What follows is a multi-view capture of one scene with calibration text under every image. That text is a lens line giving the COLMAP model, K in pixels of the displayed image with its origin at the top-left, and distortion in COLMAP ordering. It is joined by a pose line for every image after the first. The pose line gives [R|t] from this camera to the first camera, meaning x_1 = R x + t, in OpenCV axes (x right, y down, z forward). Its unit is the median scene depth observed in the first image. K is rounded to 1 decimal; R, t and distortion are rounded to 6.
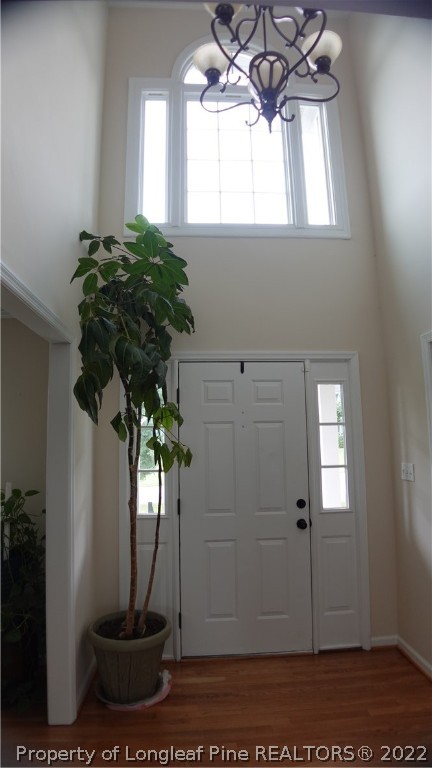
lens RADIAL K [[436.3, 0, 216.0], [0, 436.3, 384.0], [0, 0, 1]] dist [-0.094903, 0.020374]
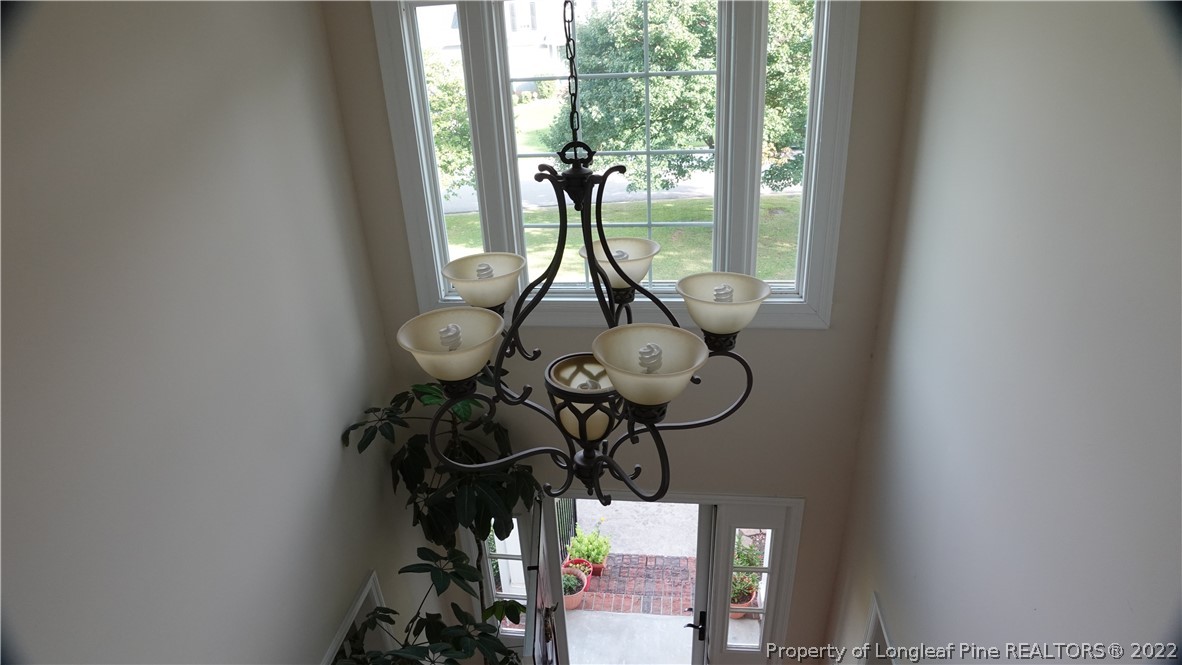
lens RADIAL K [[671.5, 0, 592.6], [0, 671.5, 330.5], [0, 0, 1]] dist [-0.094903, 0.020374]
pose [[0.982938, 0.051831, -0.176485, 0.185283], [0.054624, 0.833940, 0.549145, -0.860537], [0.175641, -0.549416, 0.816880, 0.294703]]
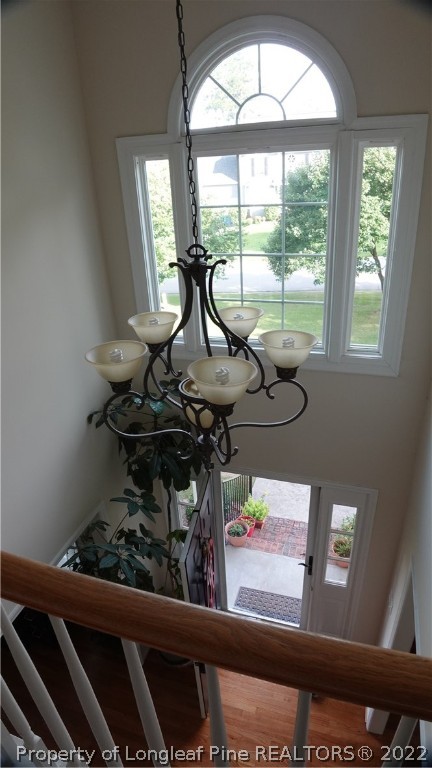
lens RADIAL K [[435.5, 0, 210.6], [0, 435.5, 382.9], [0, 0, 1]] dist [-0.091461, 0.018397]
pose [[0.926487, 0.133203, -0.351964, 0.294179], [0.092208, 0.826401, 0.555480, -0.858471], [0.364855, -0.547099, 0.753368, 0.288771]]
